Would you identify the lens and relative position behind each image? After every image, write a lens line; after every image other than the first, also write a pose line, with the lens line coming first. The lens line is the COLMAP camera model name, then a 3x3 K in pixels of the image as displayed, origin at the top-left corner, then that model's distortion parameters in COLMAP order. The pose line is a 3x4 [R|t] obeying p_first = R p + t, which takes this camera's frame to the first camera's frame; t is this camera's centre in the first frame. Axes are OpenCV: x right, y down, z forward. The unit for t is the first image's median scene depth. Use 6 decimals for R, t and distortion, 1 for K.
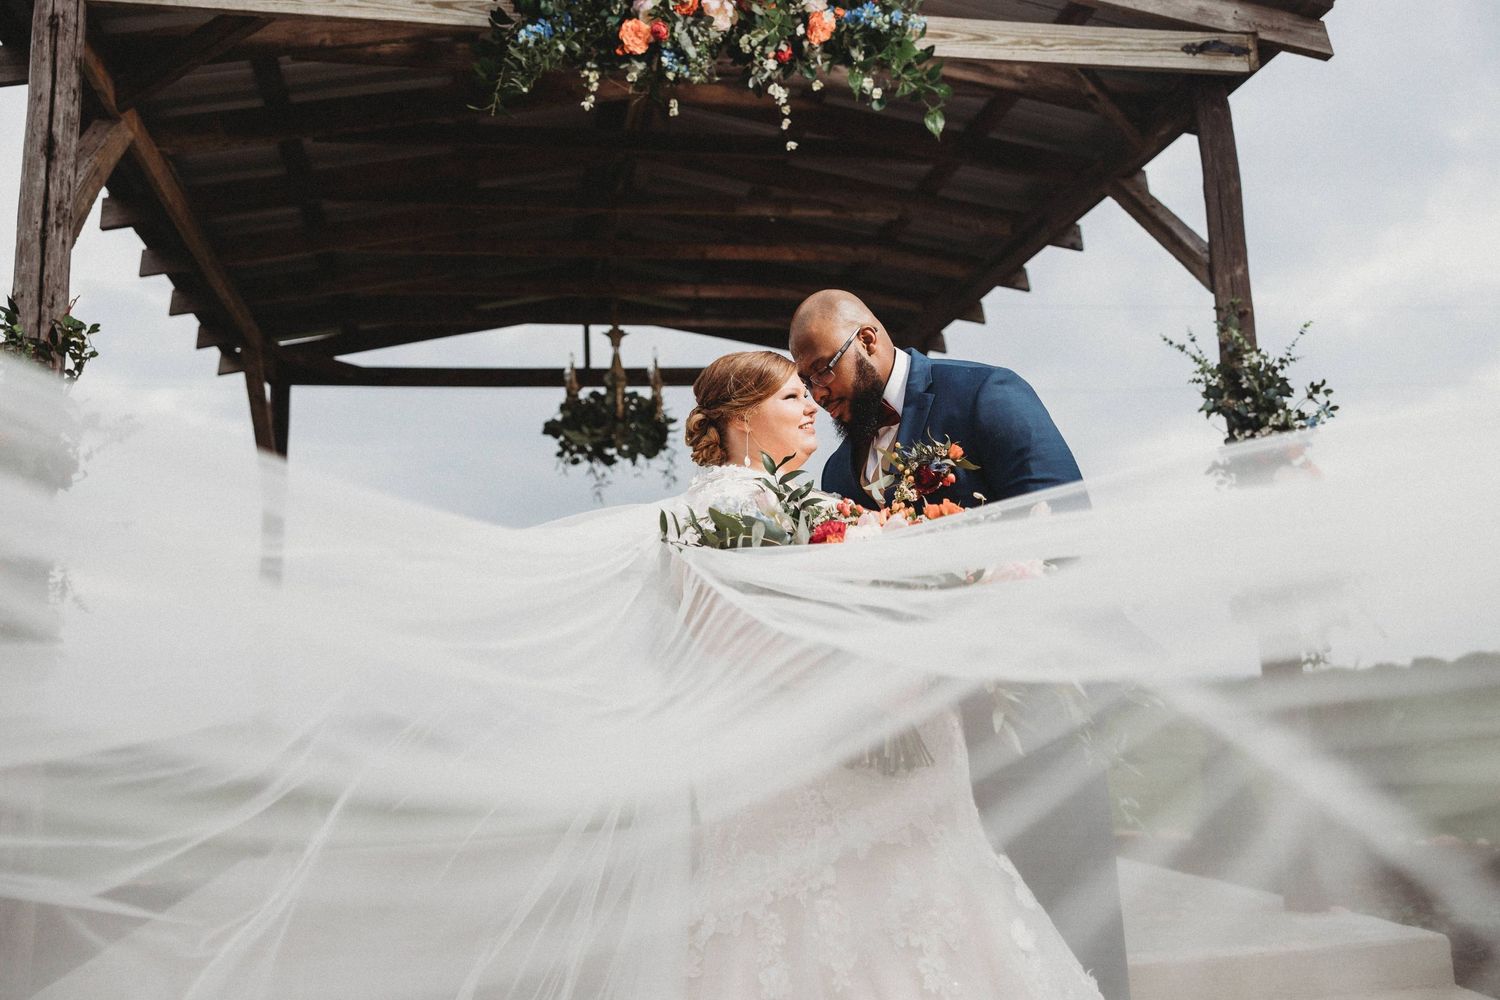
lens RADIAL K [[1198.9, 0, 745.5], [0, 1198.9, 489.4], [0, 0, 1]] dist [0.007978, -0.001461]
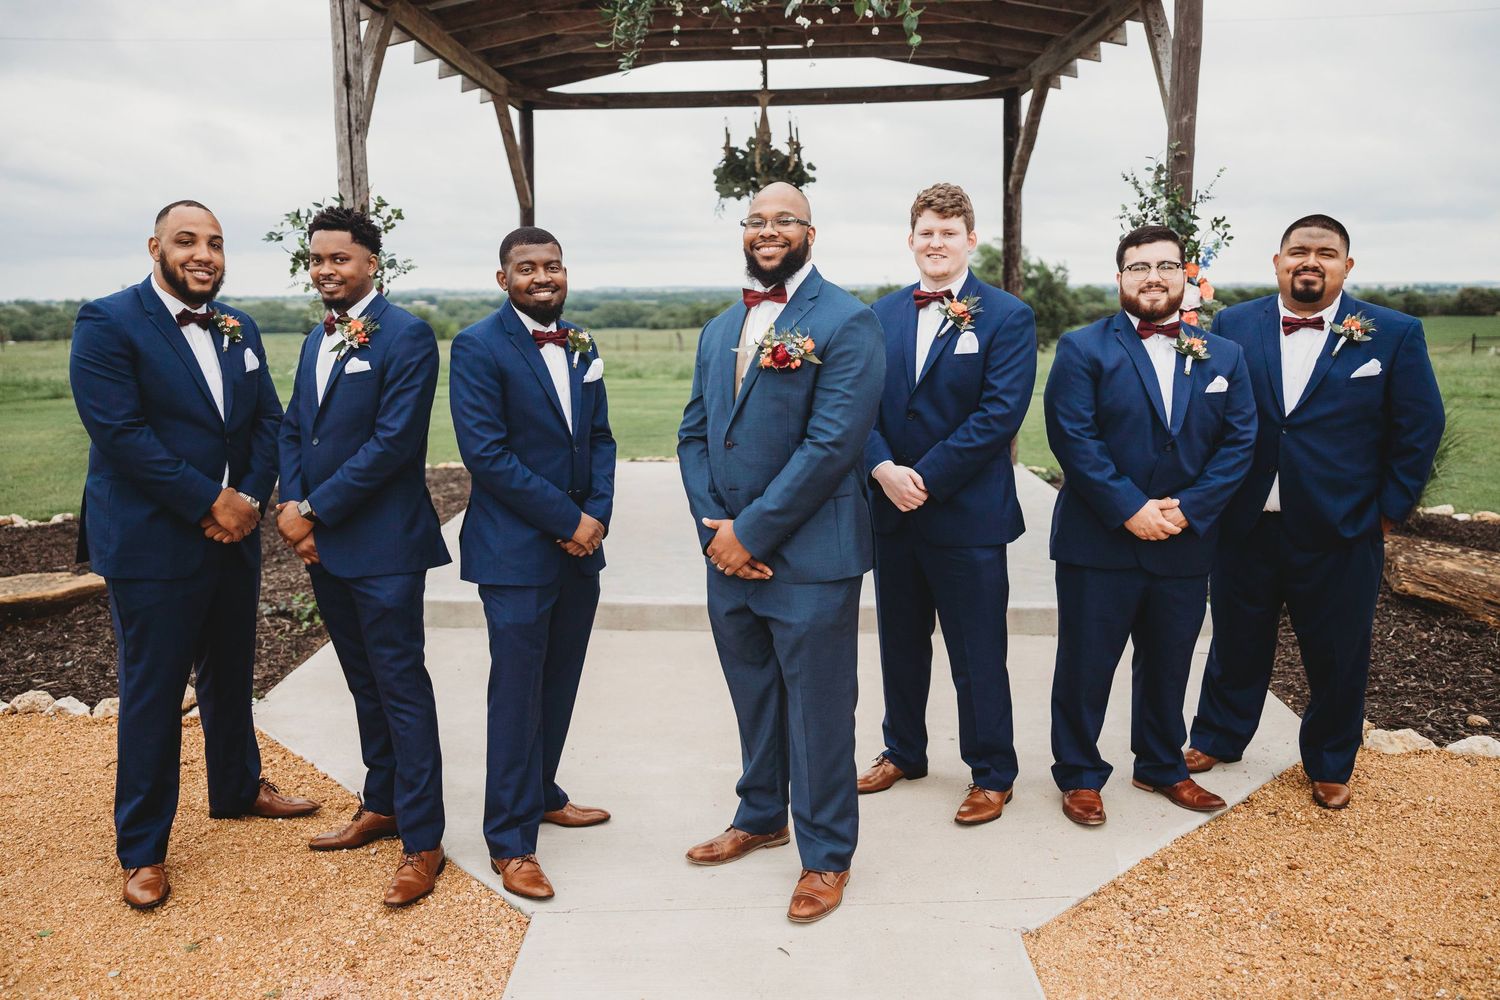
lens RADIAL K [[1212.2, 0, 750.0], [0, 1212.2, 500.0], [0, 0, 1]] dist [-0.030824, 0.001488]
pose [[0.971660, 0.074652, -0.224286, 0.275039], [0.007944, 0.937975, 0.346613, -0.246724], [0.236249, -0.338571, 0.910799, -0.418513]]
